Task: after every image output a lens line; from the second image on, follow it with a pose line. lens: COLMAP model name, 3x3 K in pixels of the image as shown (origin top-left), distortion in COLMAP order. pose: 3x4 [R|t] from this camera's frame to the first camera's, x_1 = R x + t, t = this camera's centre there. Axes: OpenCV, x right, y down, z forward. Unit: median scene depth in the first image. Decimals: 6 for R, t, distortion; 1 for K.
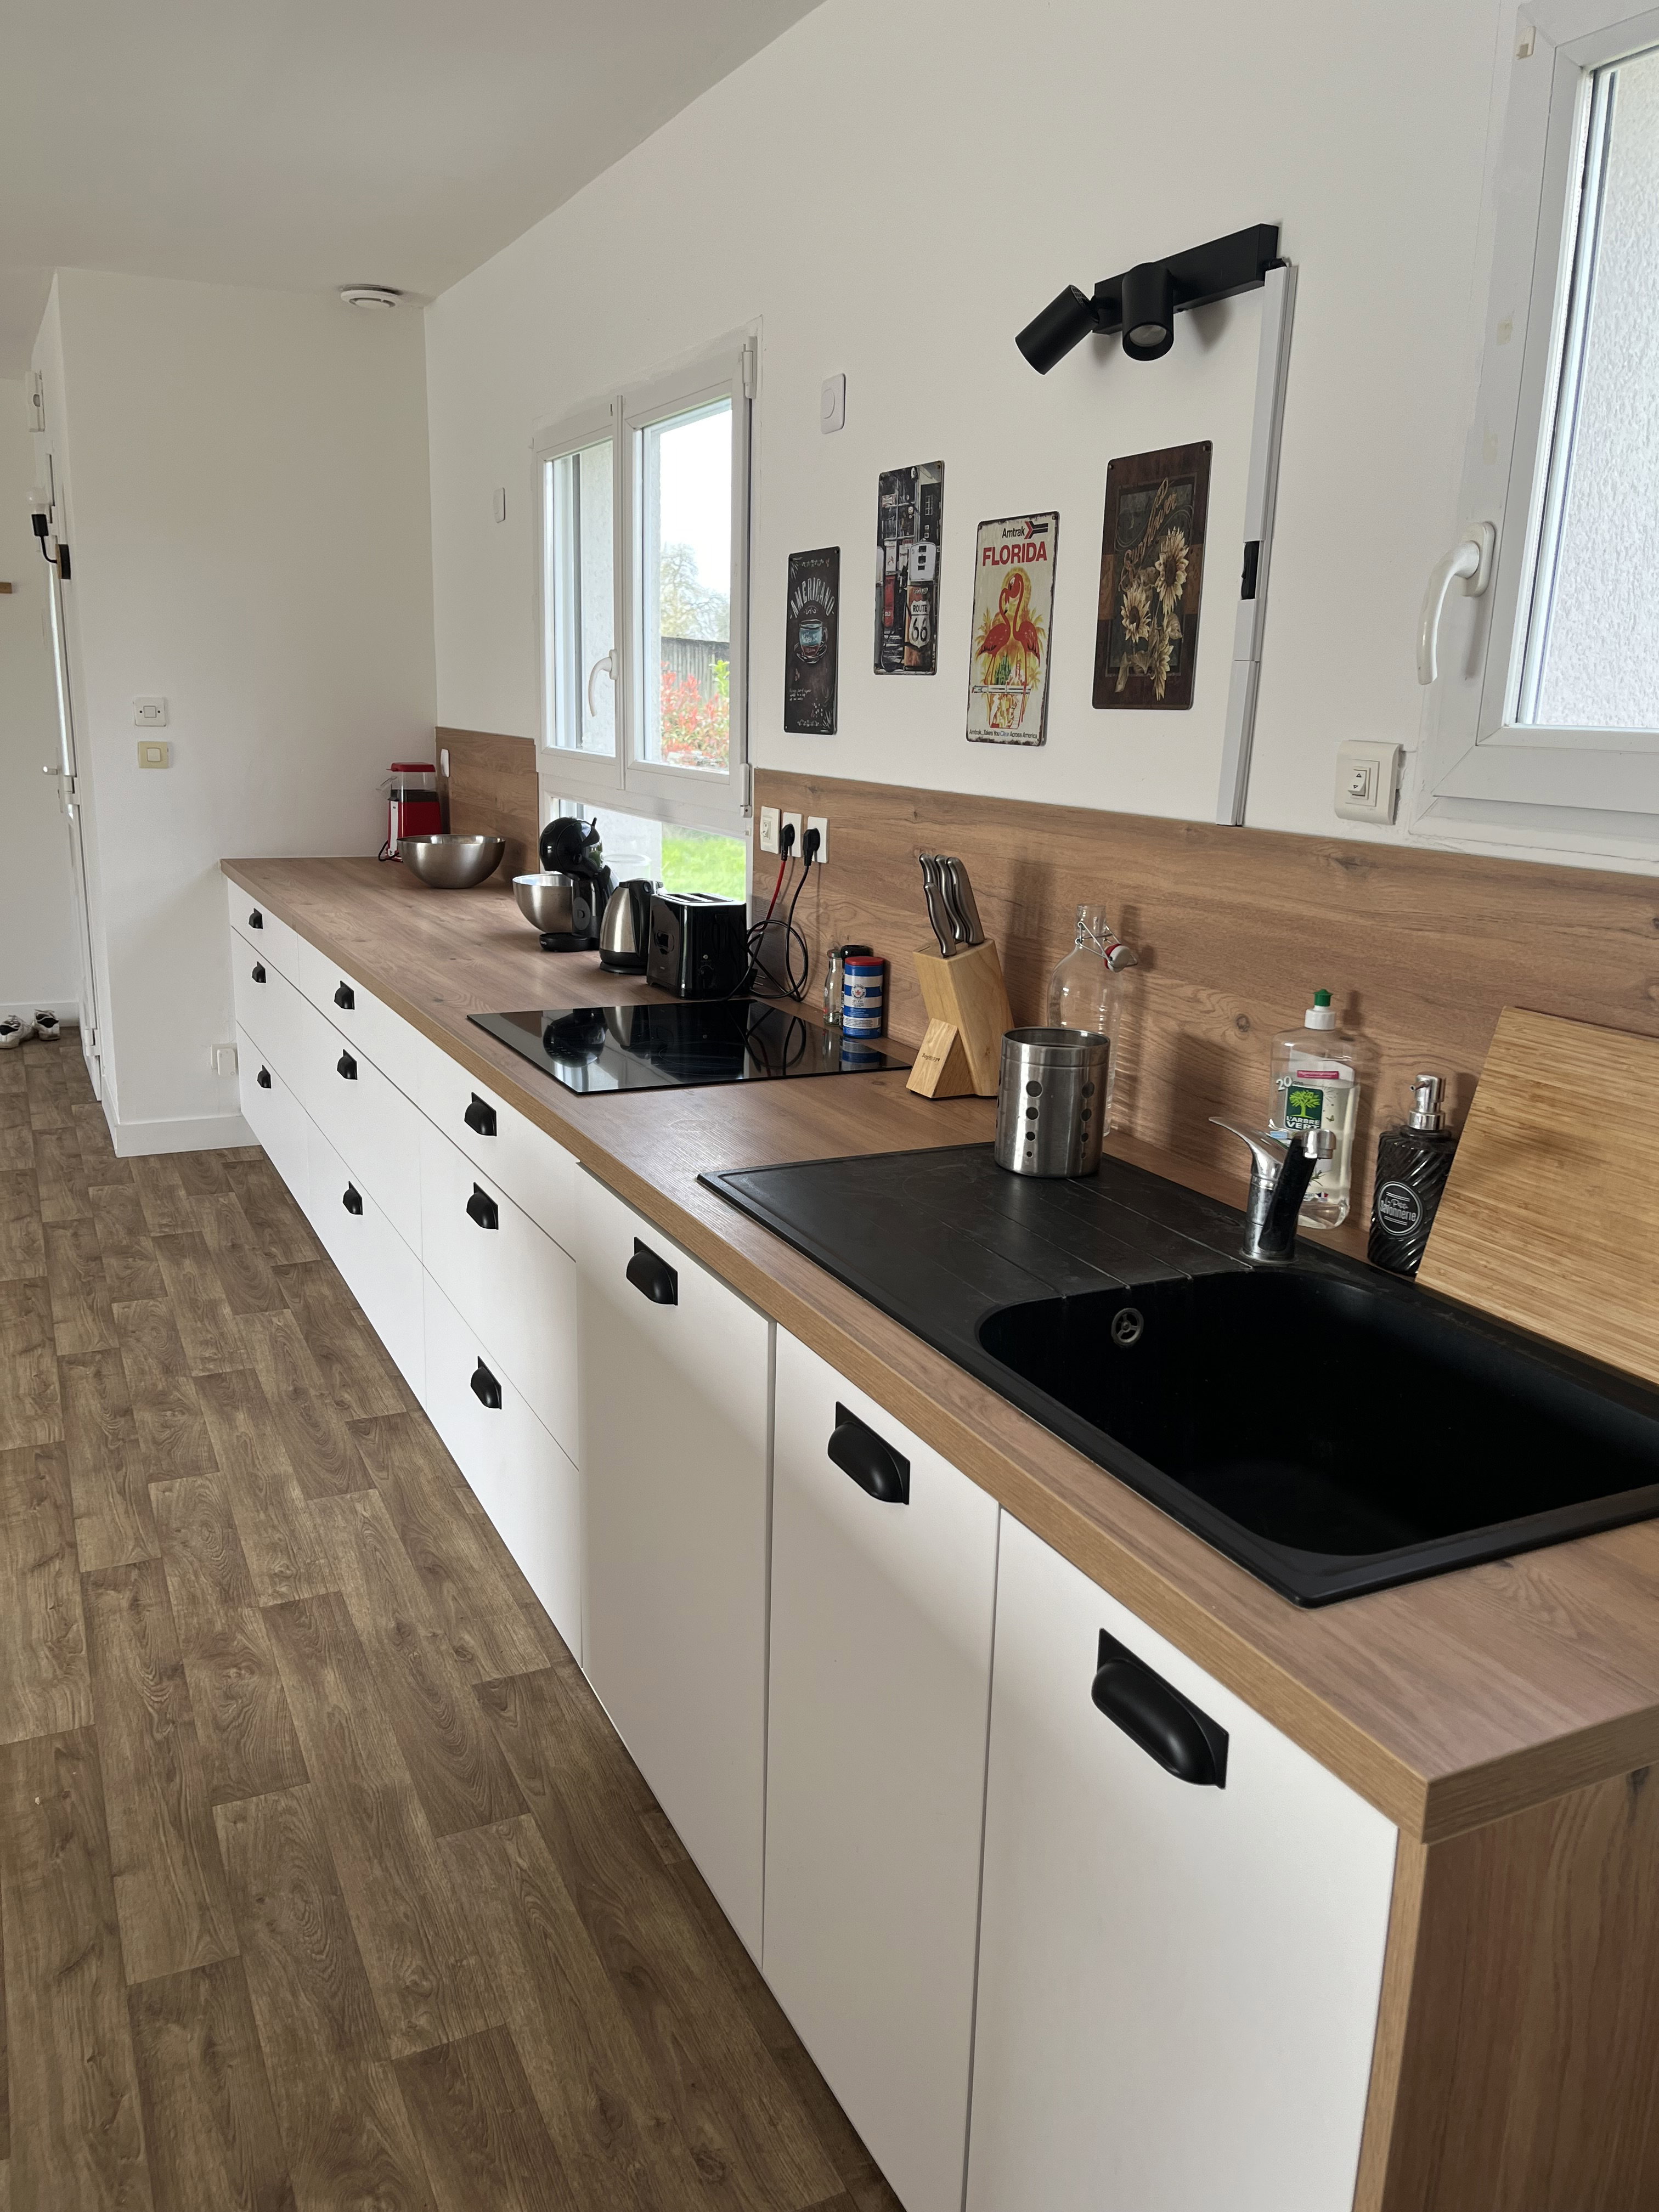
lens RADIAL K [[1678.9, 0, 836.0], [0, 1678.9, 1104.5], [0, 0, 1]] dist [0.035874, -0.047033]
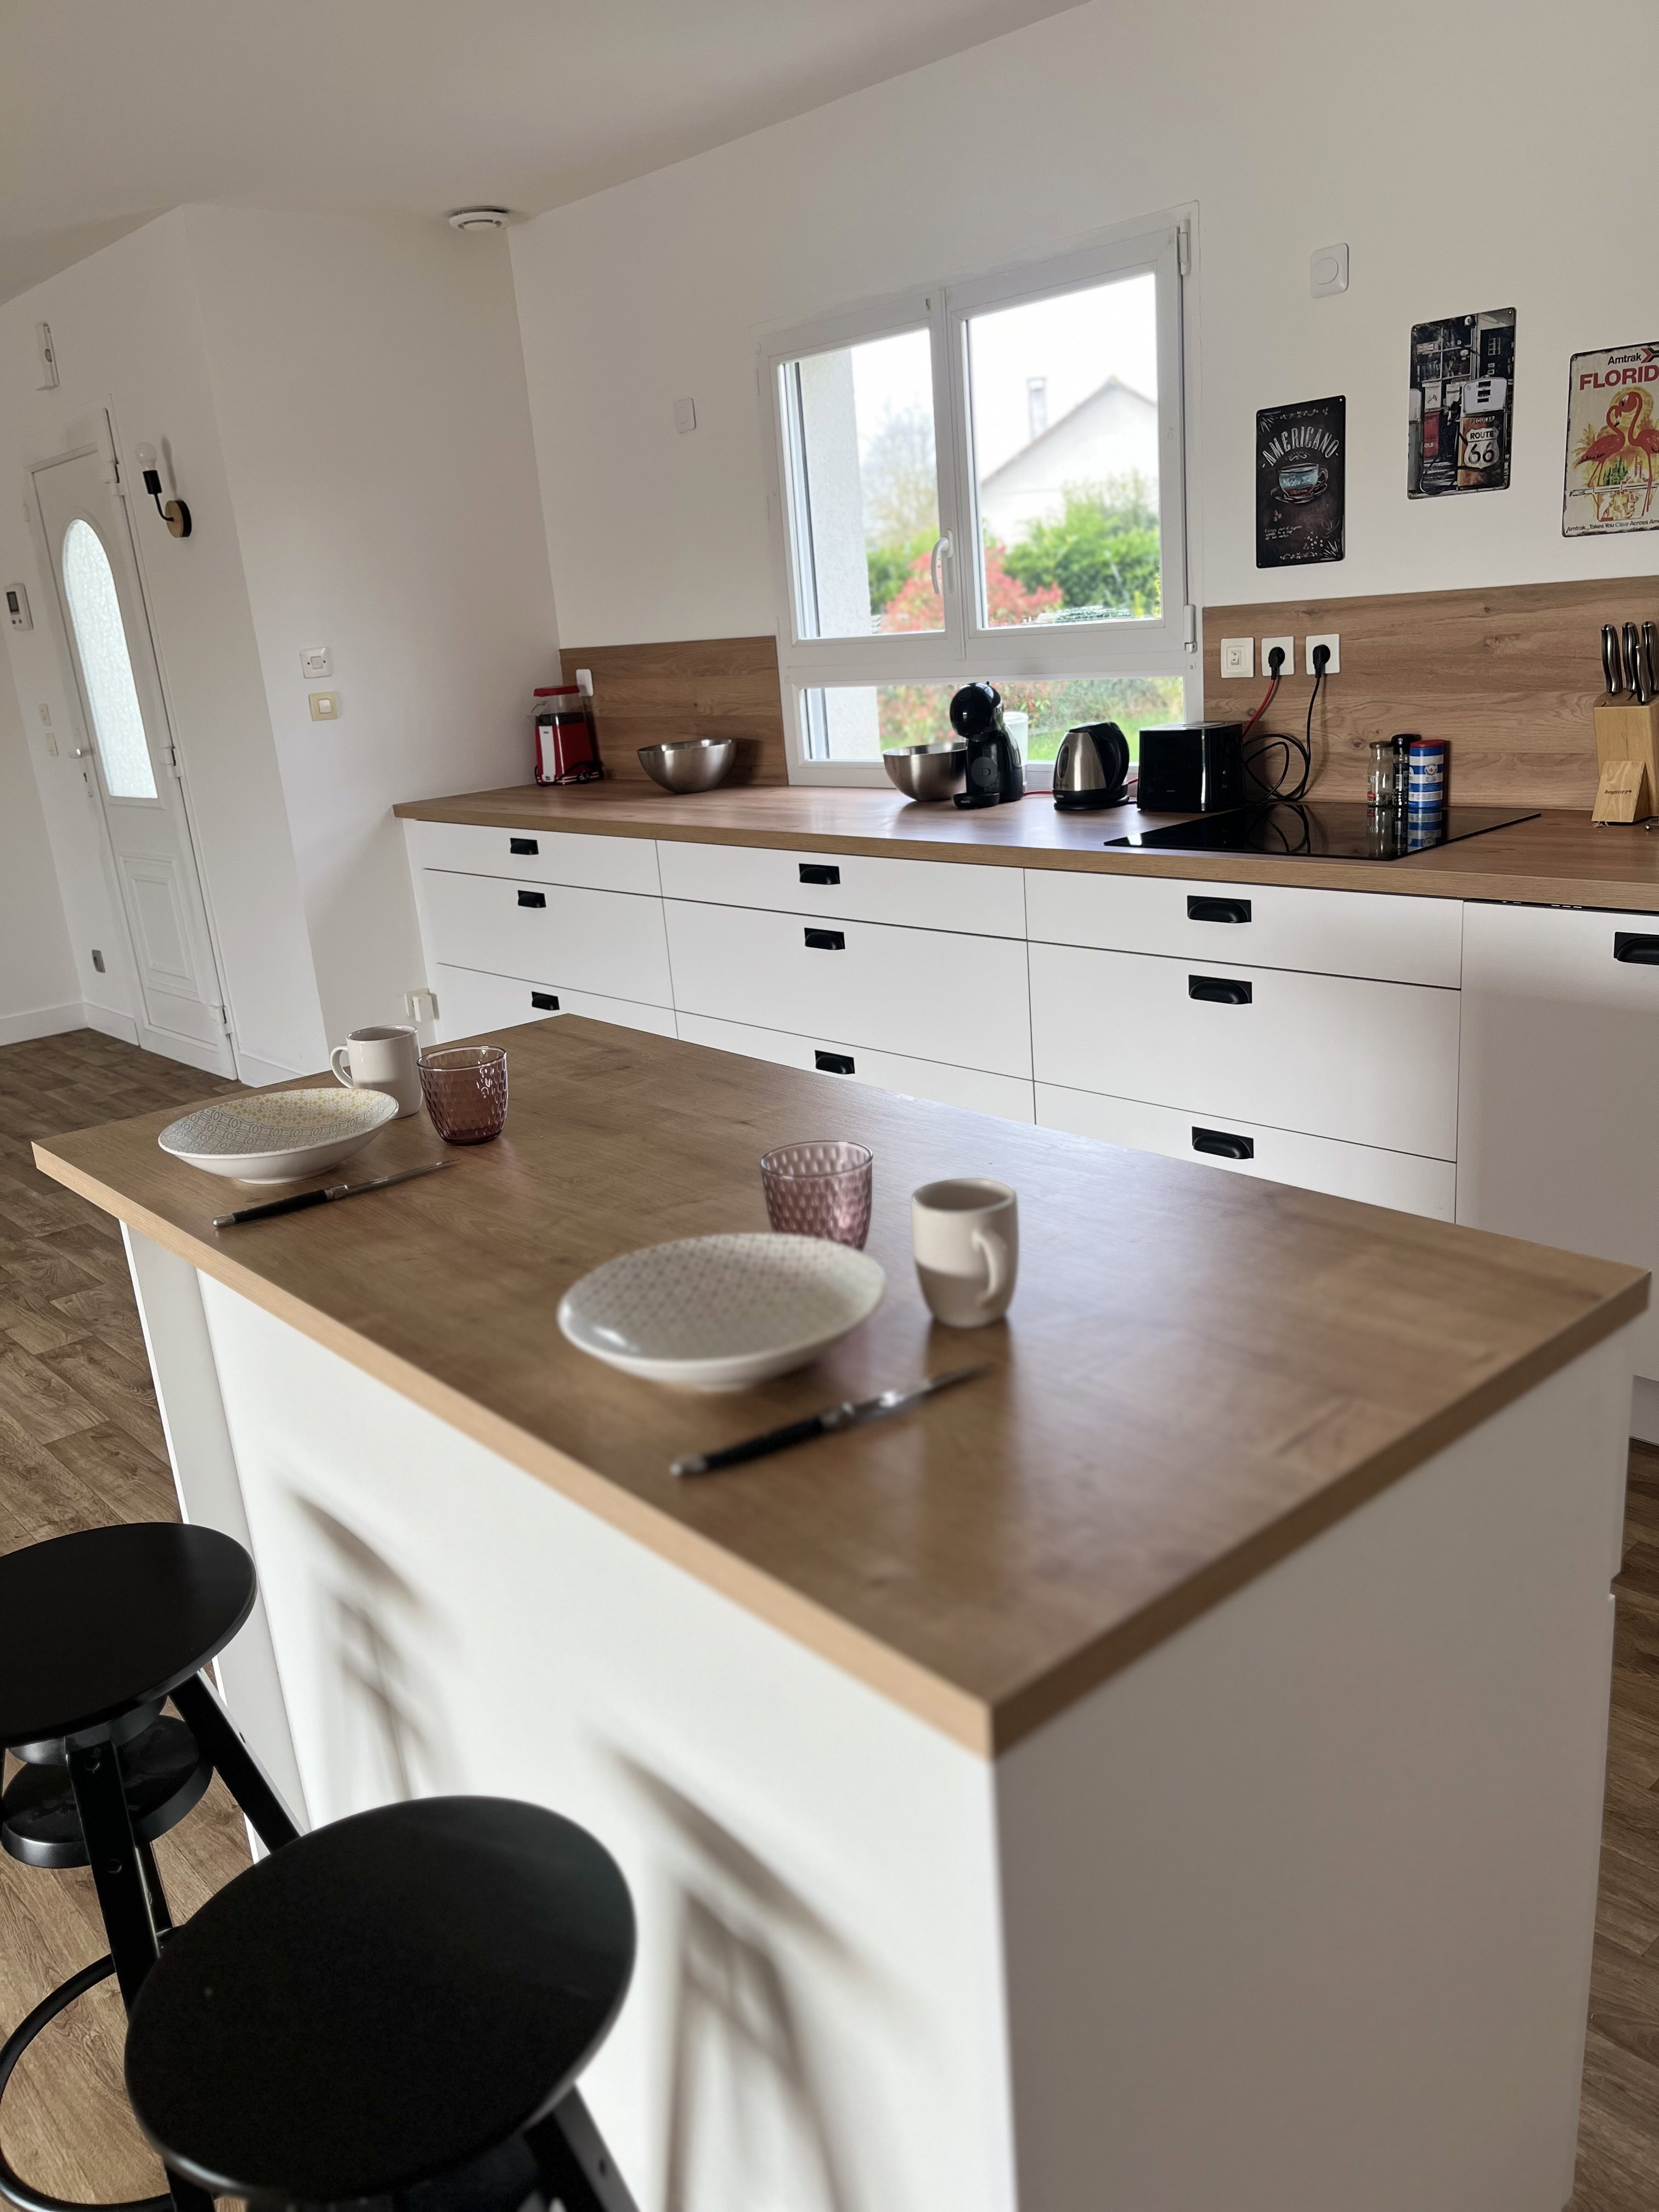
lens RADIAL K [[1678.9, 0, 822.5], [0, 1678.9, 1127.5], [0, 0, 1]] dist [0.035874, -0.047033]
pose [[0.955325, -0.184075, 0.231239, -0.742282], [0.170693, 0.982328, 0.076781, 0.017744], [-0.241286, -0.033880, 0.969862, -0.072451]]
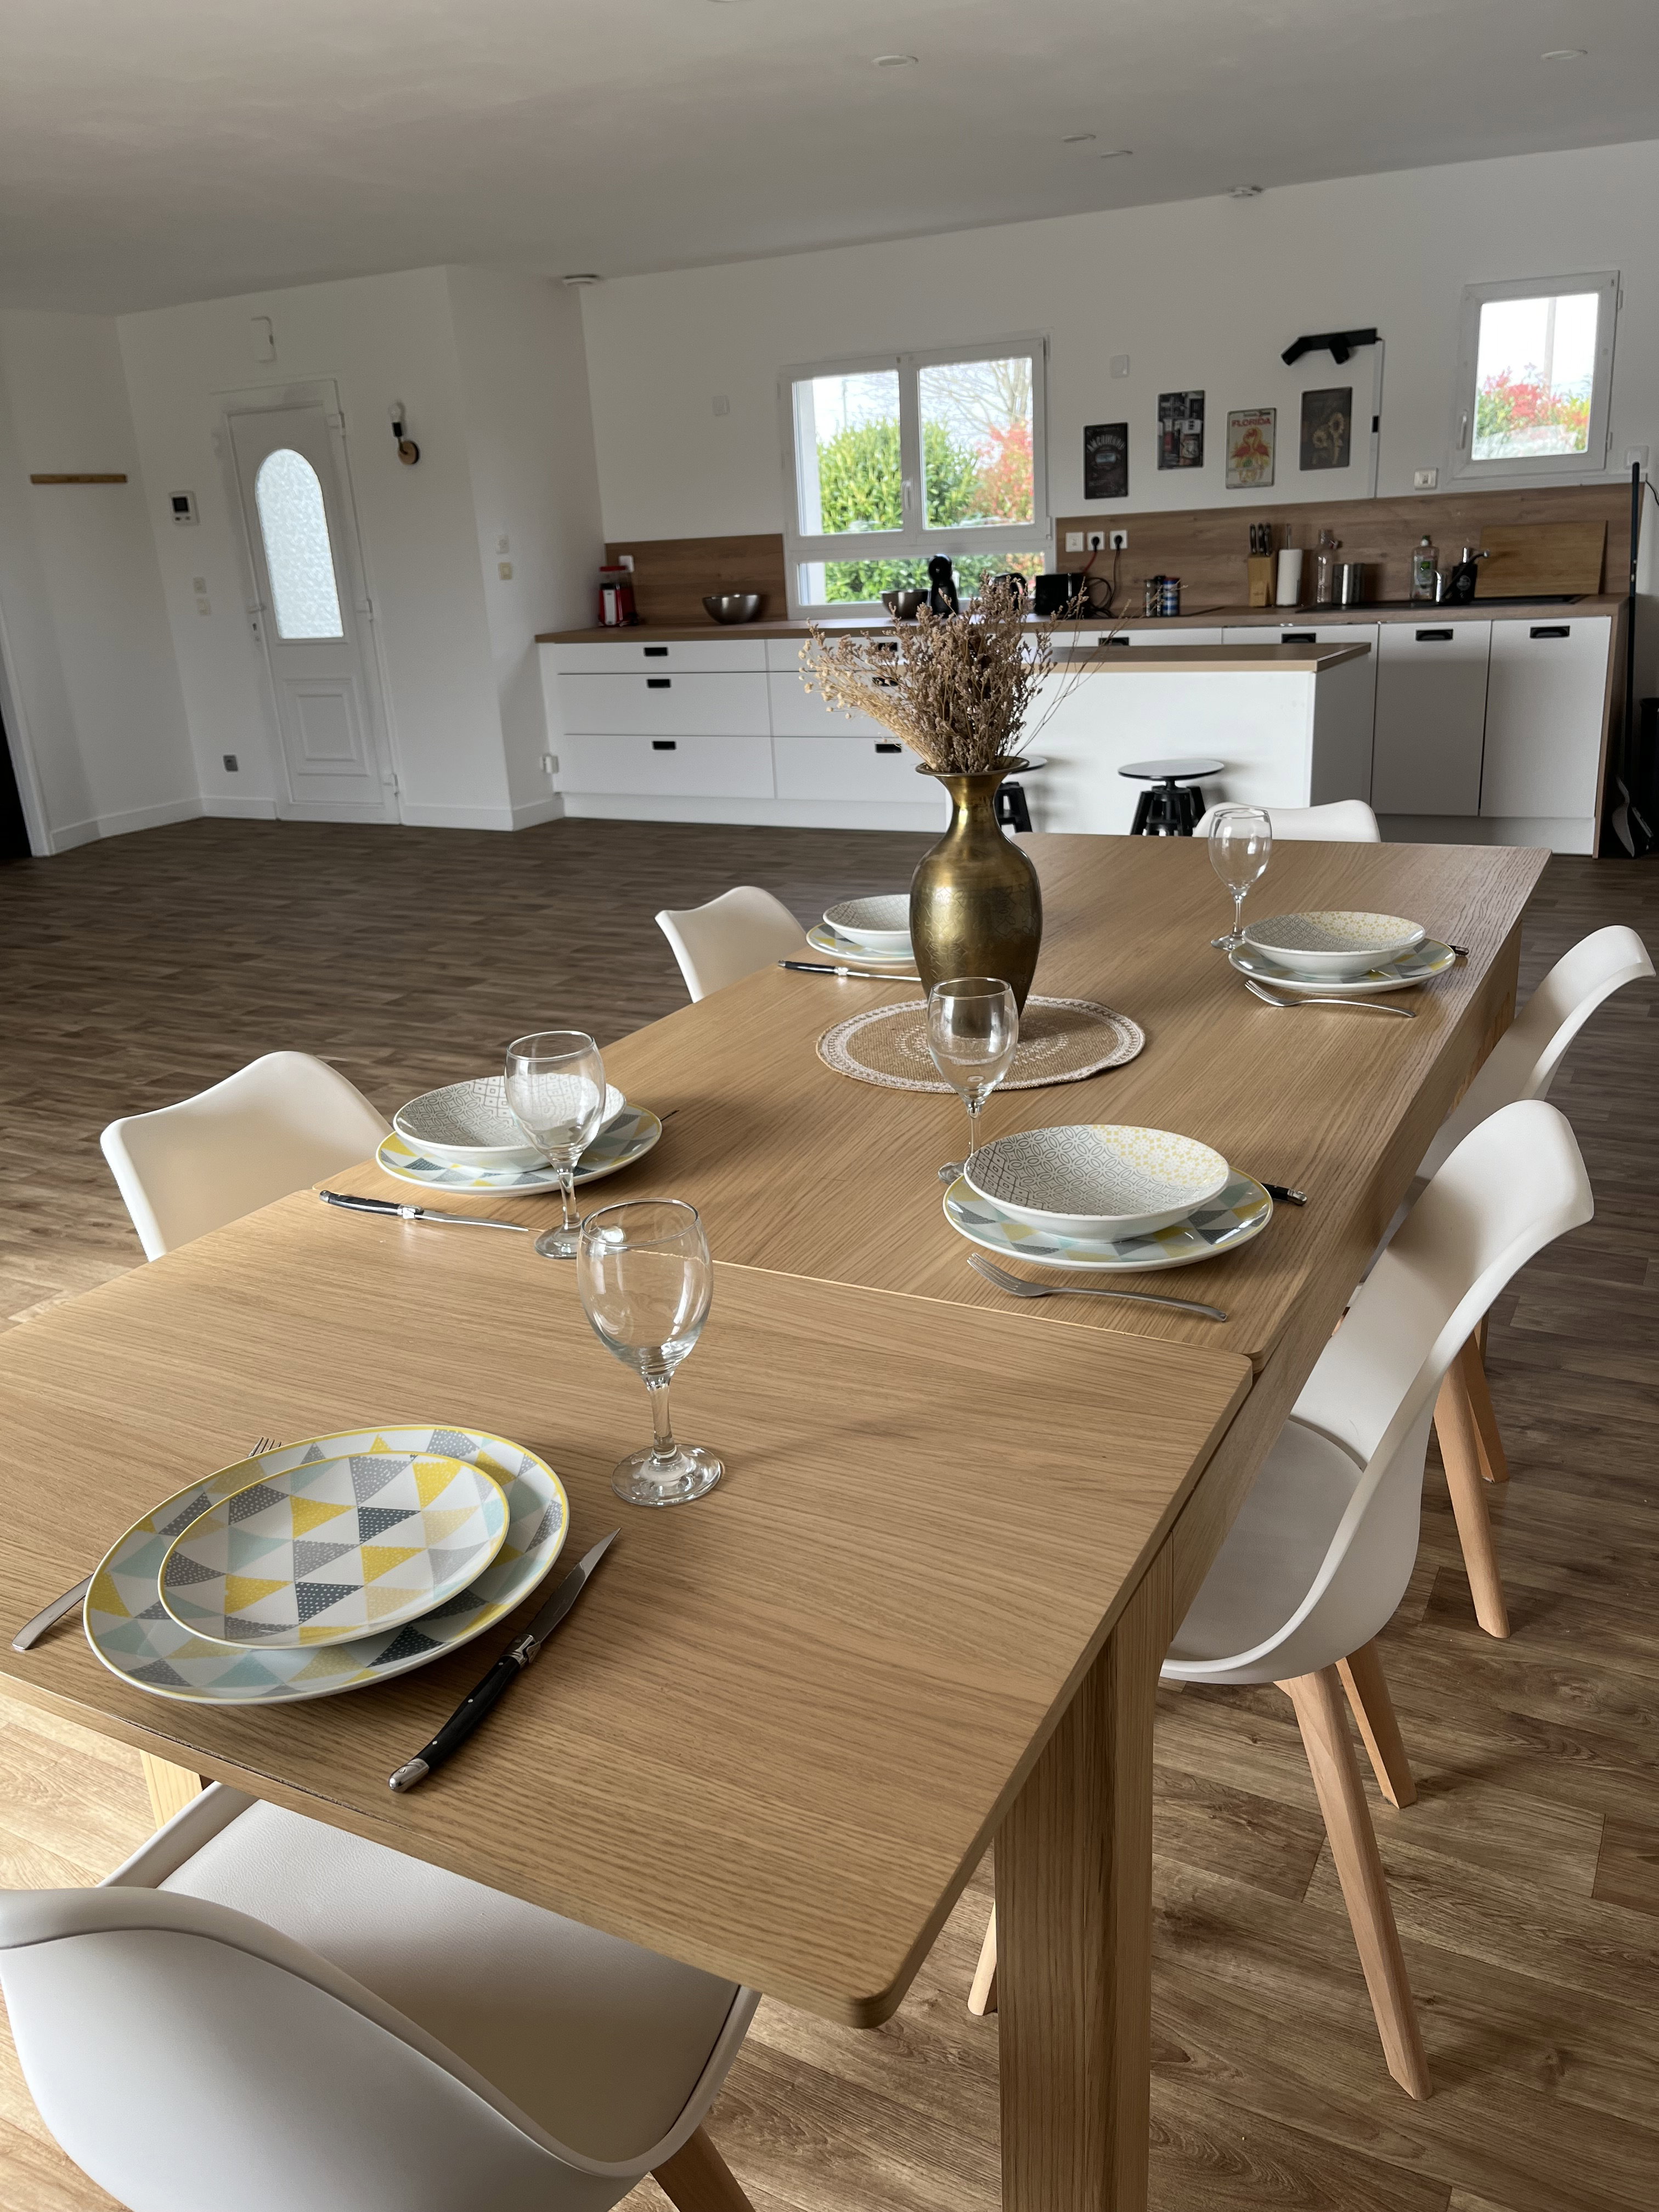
lens RADIAL K [[1678.9, 0, 831.5], [0, 1678.9, 1100.8], [0, 0, 1]] dist [0.035874, -0.047033]
pose [[0.801856, -0.262022, 0.537002, -2.155966], [0.216872, 0.965061, 0.147051, 0.213610], [-0.556771, -0.001453, 0.830665, -0.977250]]
